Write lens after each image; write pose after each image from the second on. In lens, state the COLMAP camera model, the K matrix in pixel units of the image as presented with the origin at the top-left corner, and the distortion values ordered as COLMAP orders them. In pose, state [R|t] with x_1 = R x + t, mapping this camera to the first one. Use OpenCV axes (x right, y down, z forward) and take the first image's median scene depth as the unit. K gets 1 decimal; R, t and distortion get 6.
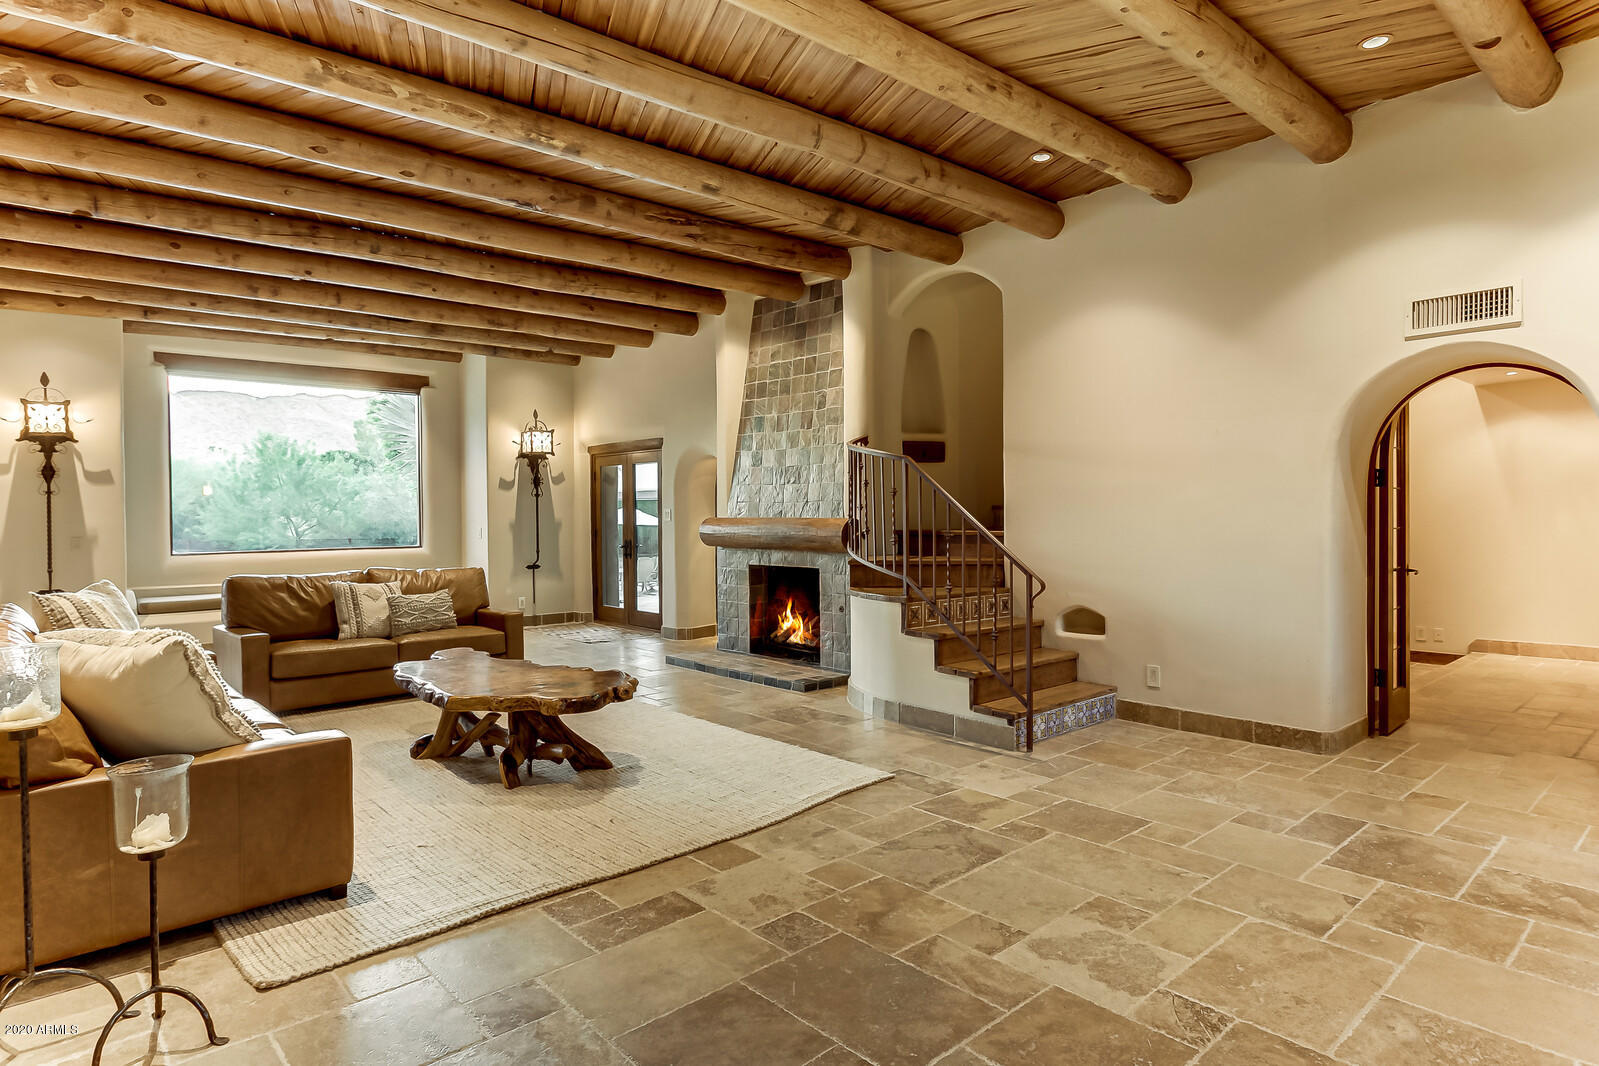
lens RADIAL K [[879.6, 0, 799.5], [0, 879.6, 533.0], [0, 0, 1]] dist [0.005127, -0.003176]
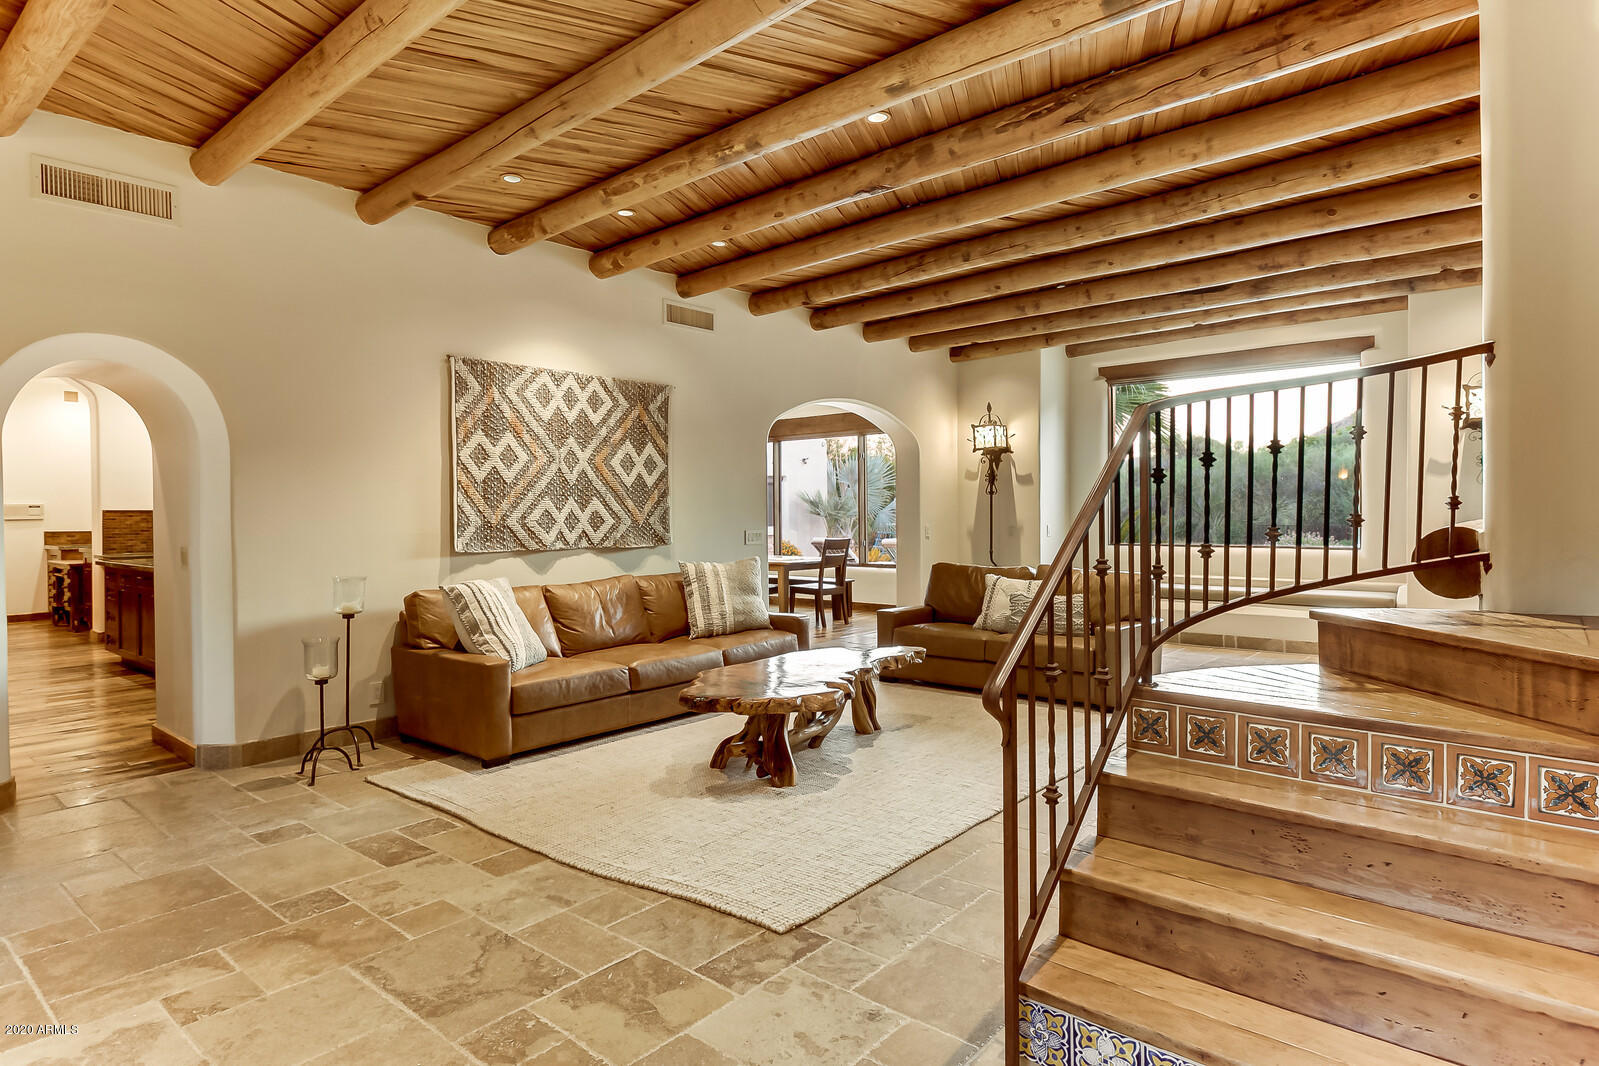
lens RADIAL K [[879.6, 0, 799.5], [0, 879.6, 533.0], [0, 0, 1]] dist [0.005127, -0.003176]
pose [[0.140274, 0.031040, -0.989626, 0.870488], [-0.017236, 0.999434, 0.028904, -0.038475], [0.989963, 0.013002, 0.140729, 1.091261]]
